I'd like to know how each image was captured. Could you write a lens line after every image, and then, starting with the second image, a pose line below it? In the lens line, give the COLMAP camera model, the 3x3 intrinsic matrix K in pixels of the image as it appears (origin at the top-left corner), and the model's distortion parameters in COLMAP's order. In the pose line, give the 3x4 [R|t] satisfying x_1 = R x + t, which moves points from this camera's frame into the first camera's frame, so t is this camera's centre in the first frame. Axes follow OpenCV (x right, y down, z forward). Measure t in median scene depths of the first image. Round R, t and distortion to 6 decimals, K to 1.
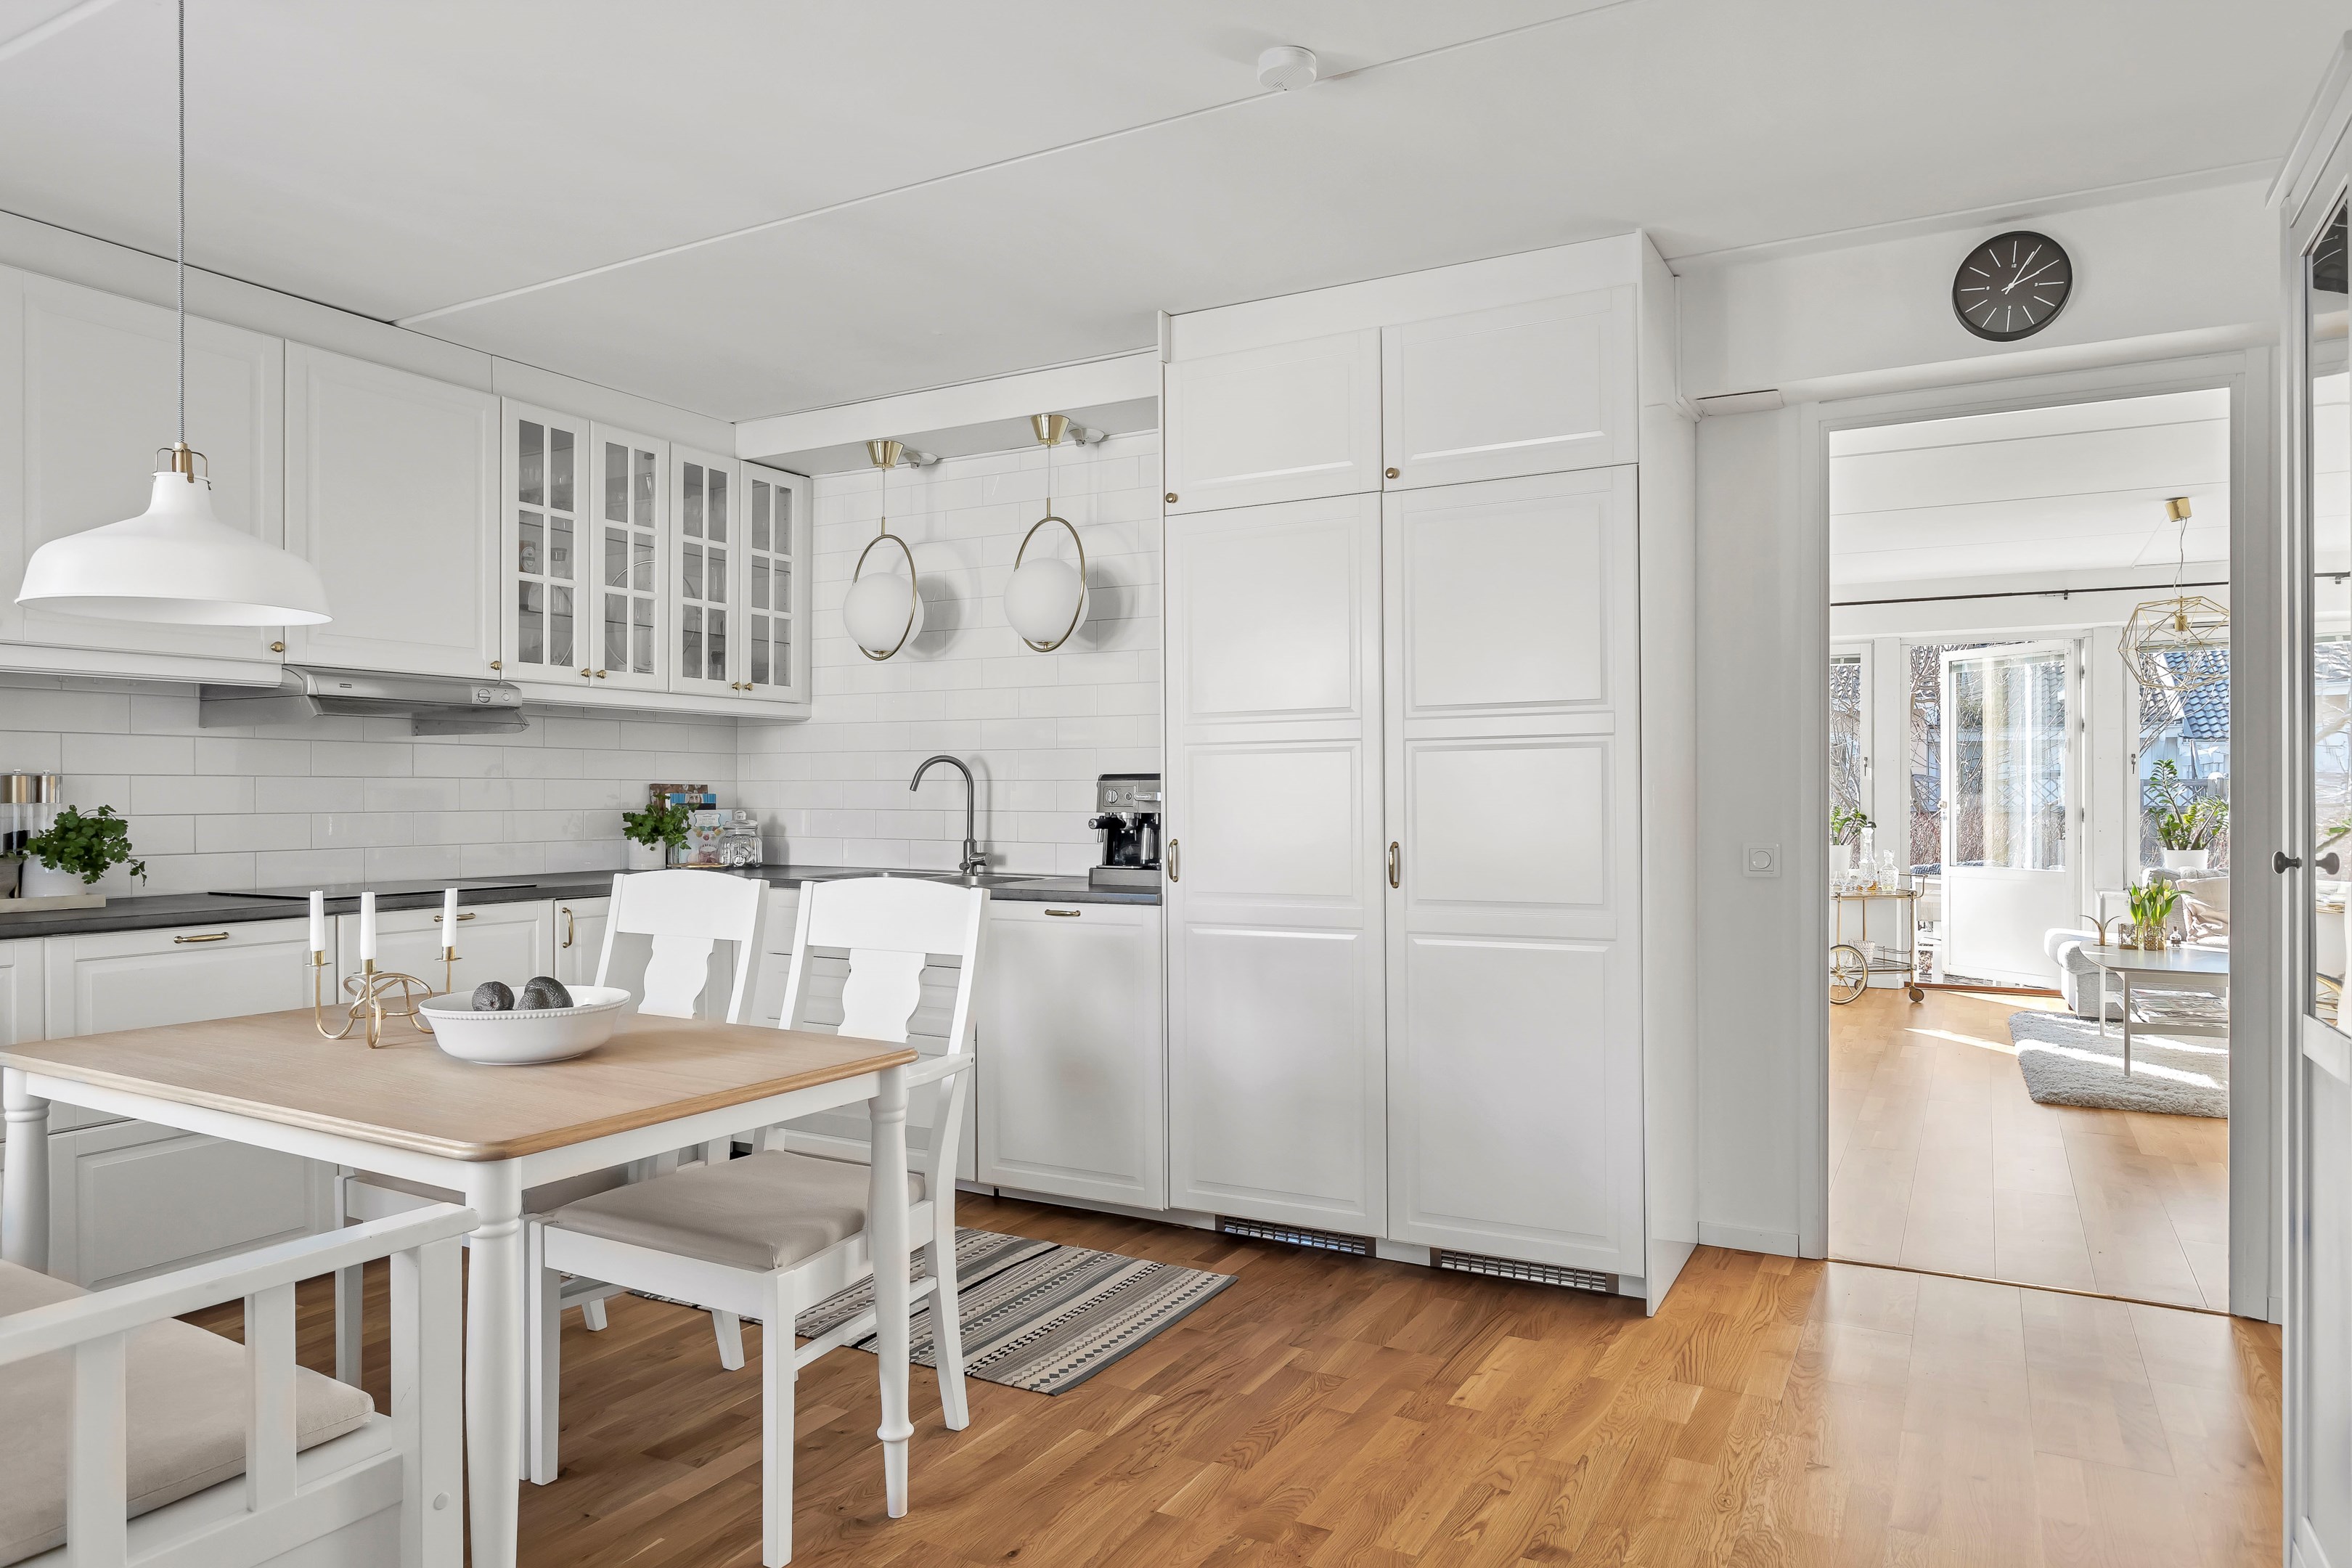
lens RADIAL K [[1440.2, 0, 1173.0], [0, 1440.2, 794.7], [0, 0, 1]] dist [-0.004881, -0.000511]
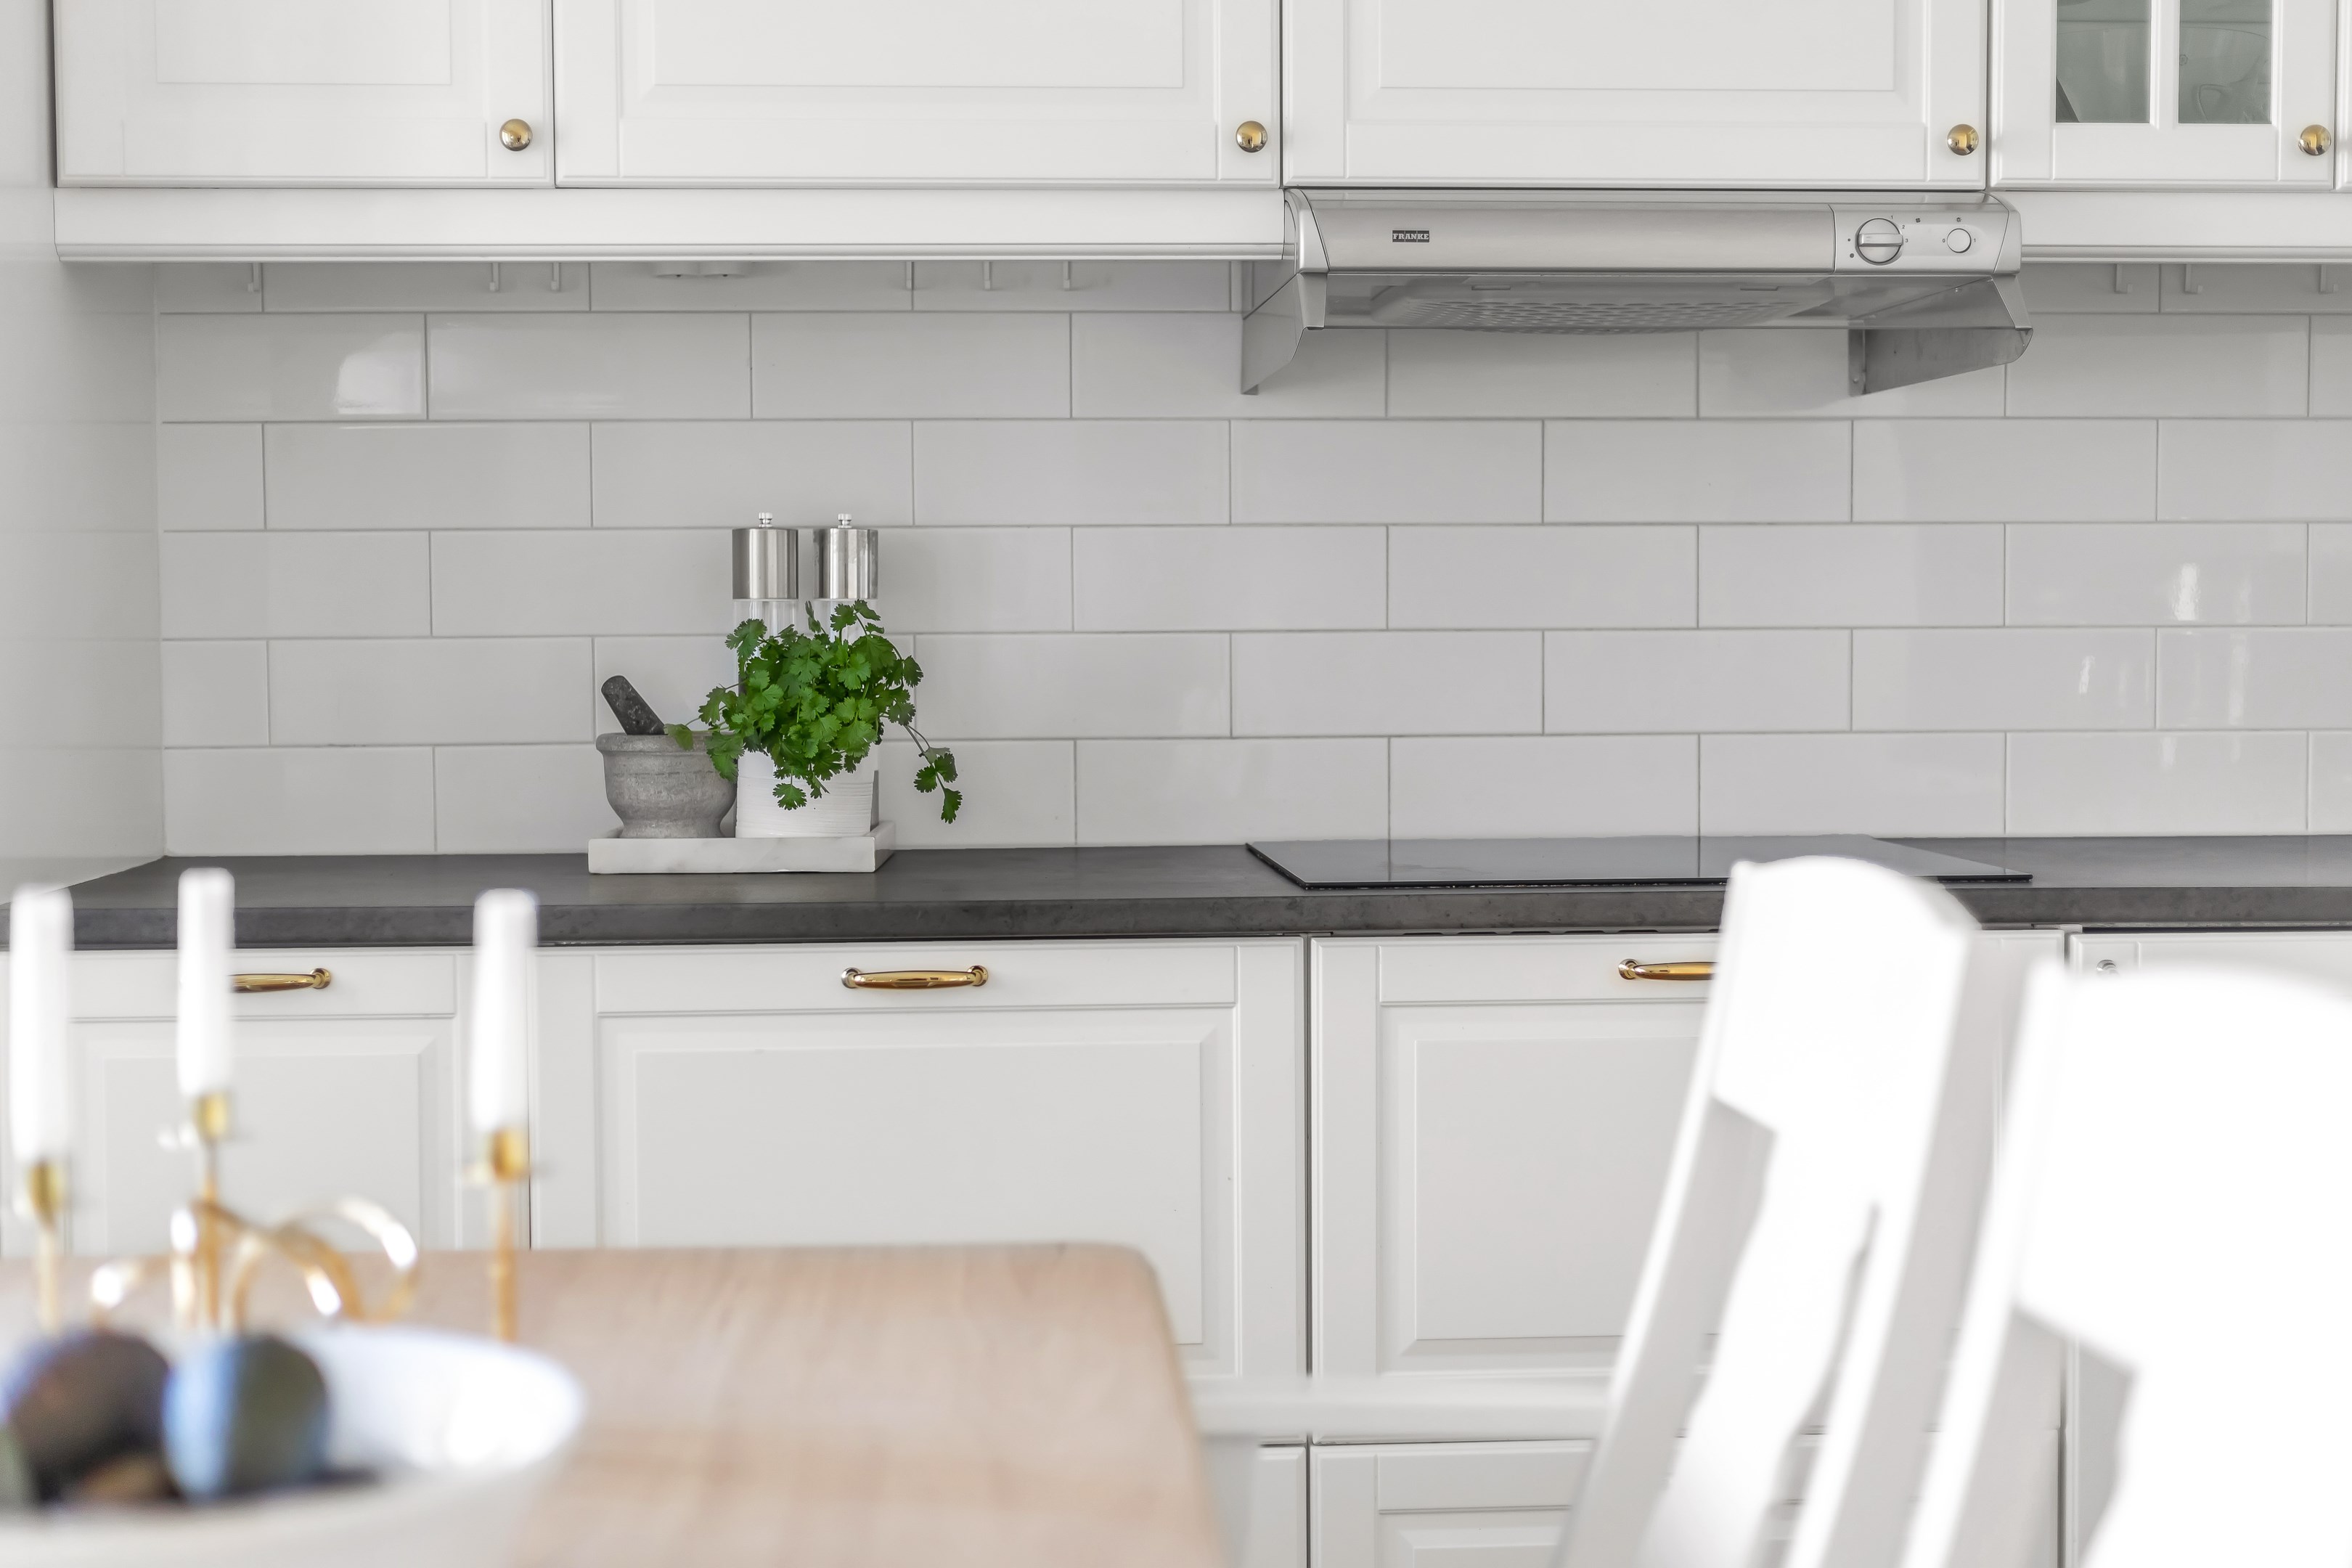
lens RADIAL K [[3726.1, 0, 1176.0], [0, 3726.1, 784.0], [0, 0, 1]] dist [-0.040660, -0.063646]
pose [[0.553196, 0.032128, -0.832431, 0.083805], [0.004908, 0.999113, 0.041823, 0.010739], [0.833037, -0.027222, 0.552548, 0.400049]]
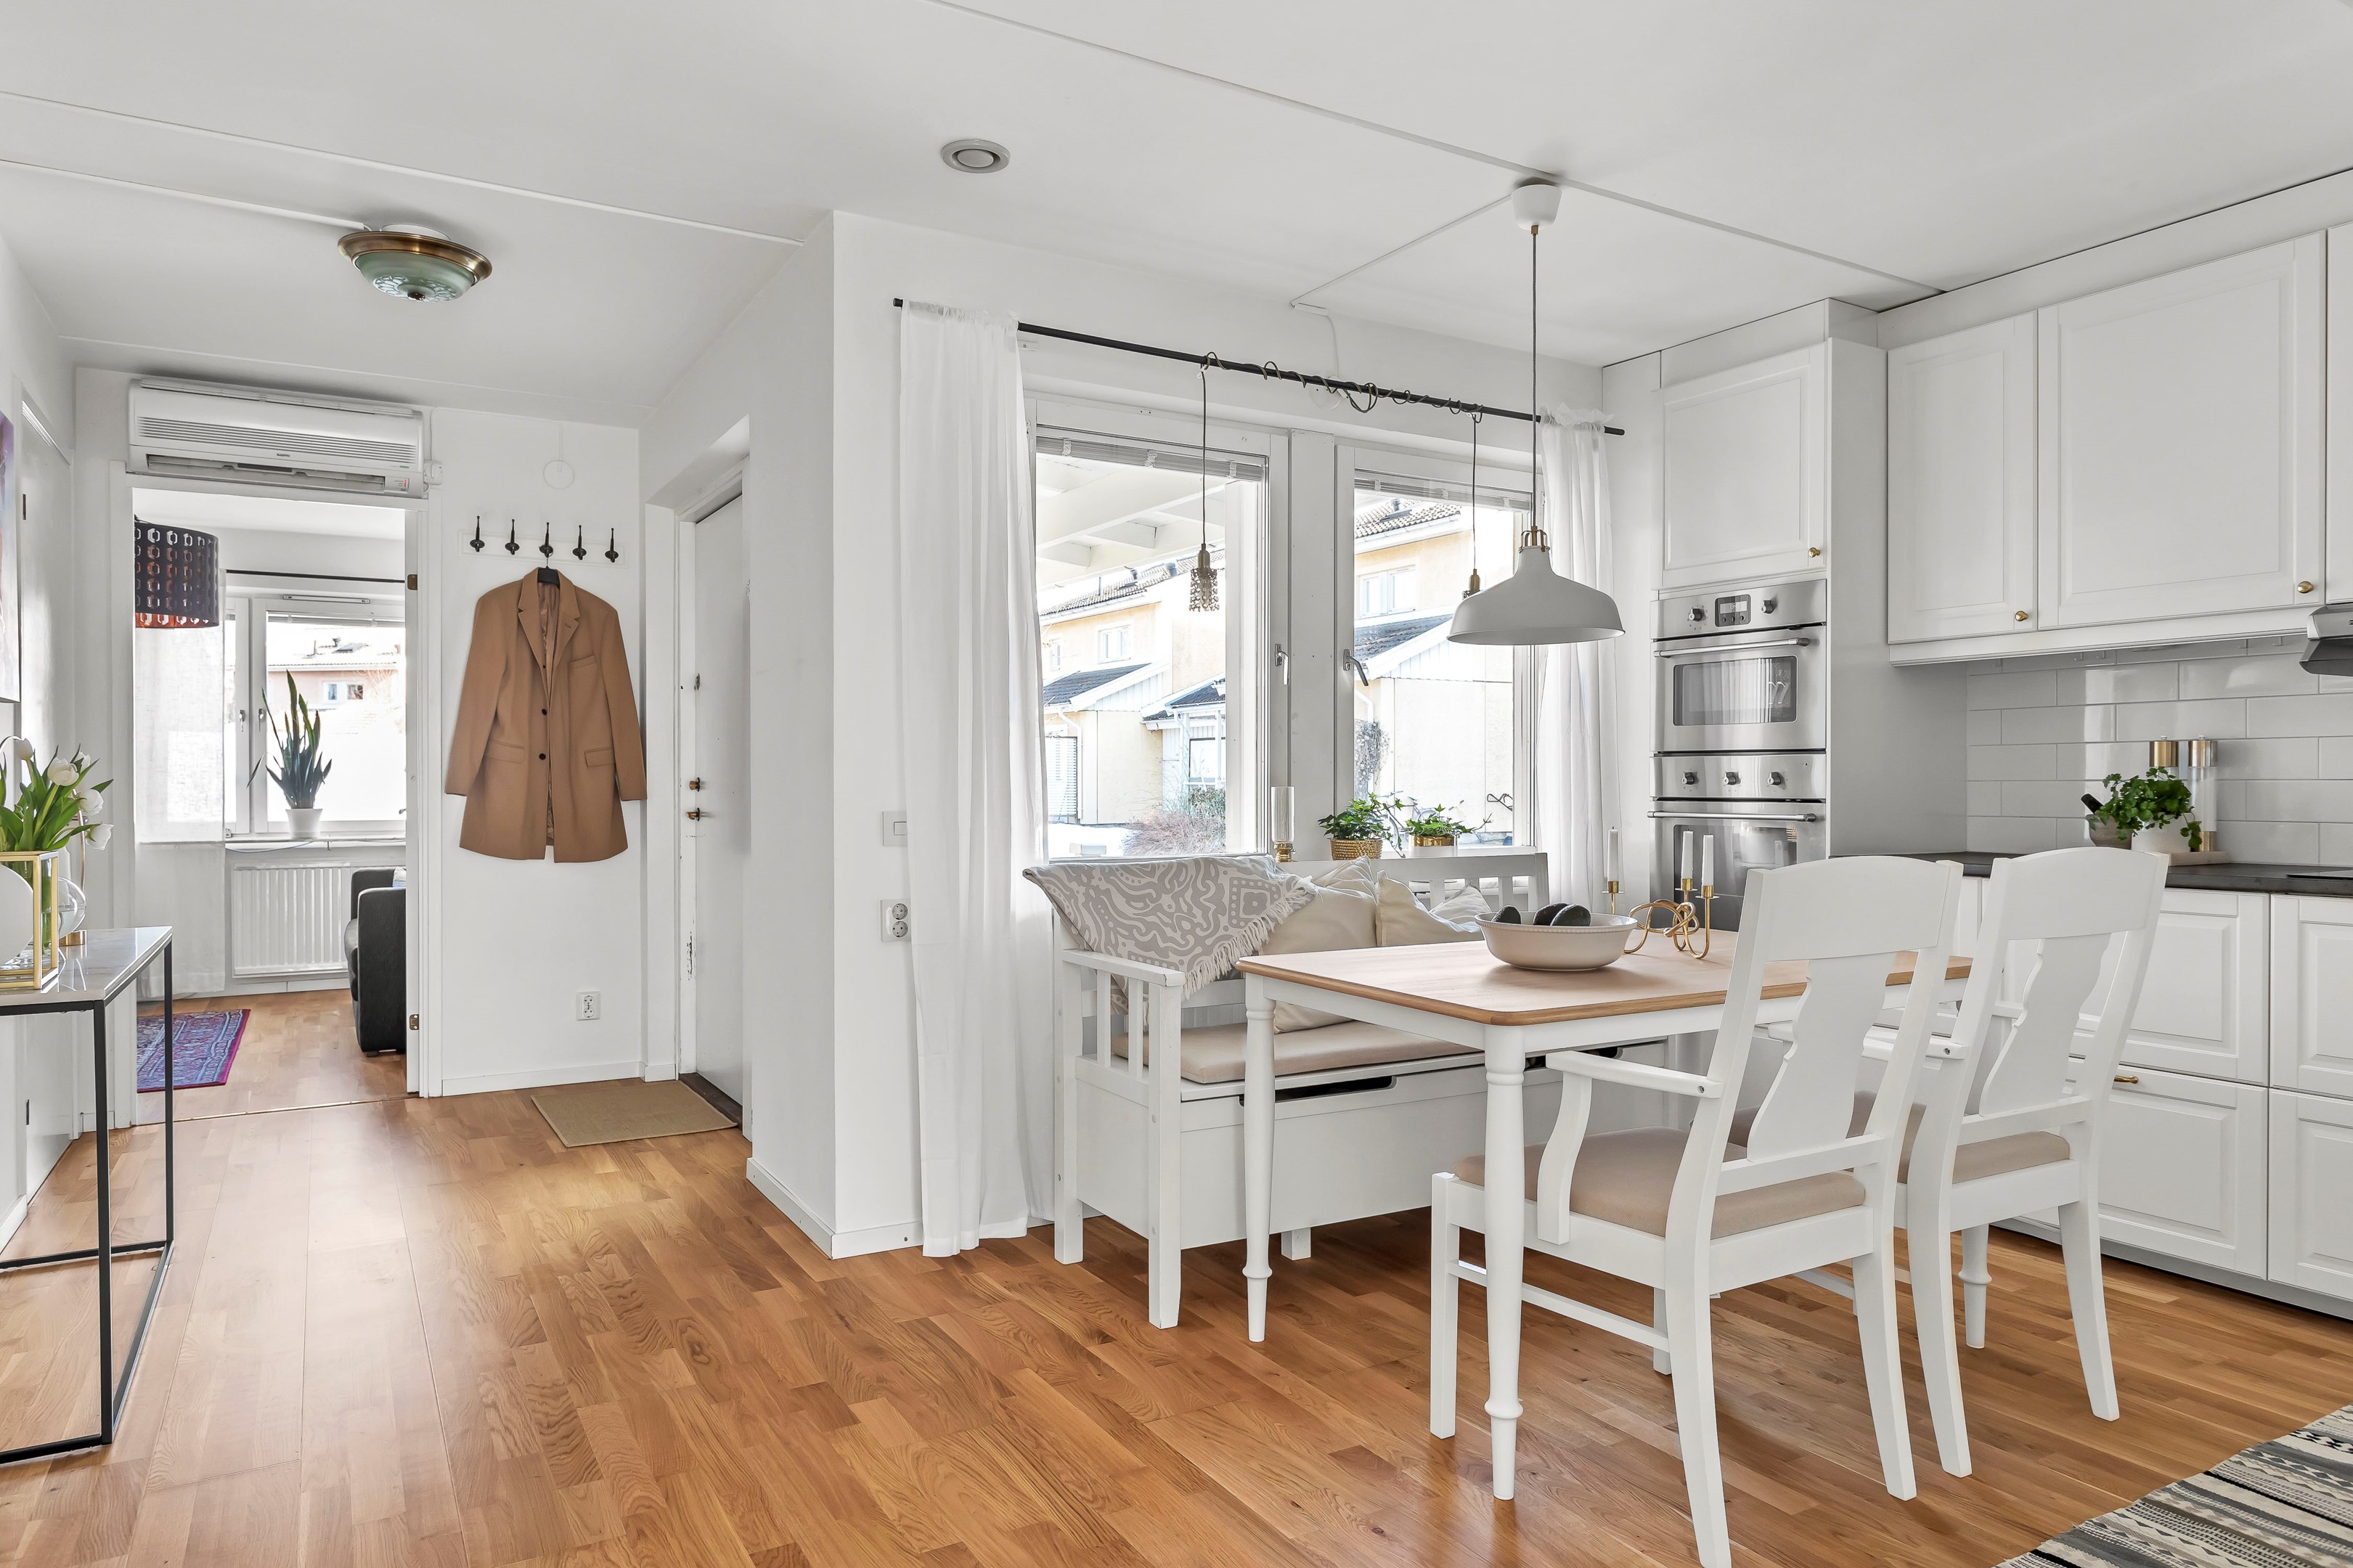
lens RADIAL K [[1494.0, 0, 1182.5], [0, 1494.0, 775.6], [0, 0, 1]] dist [-0.008533, -0.000602]
pose [[-0.509170, -0.005079, -0.860651, 0.406570], [0.000084, 0.999982, -0.005951, 0.014533], [0.860666, -0.003102, -0.509160, 0.700574]]
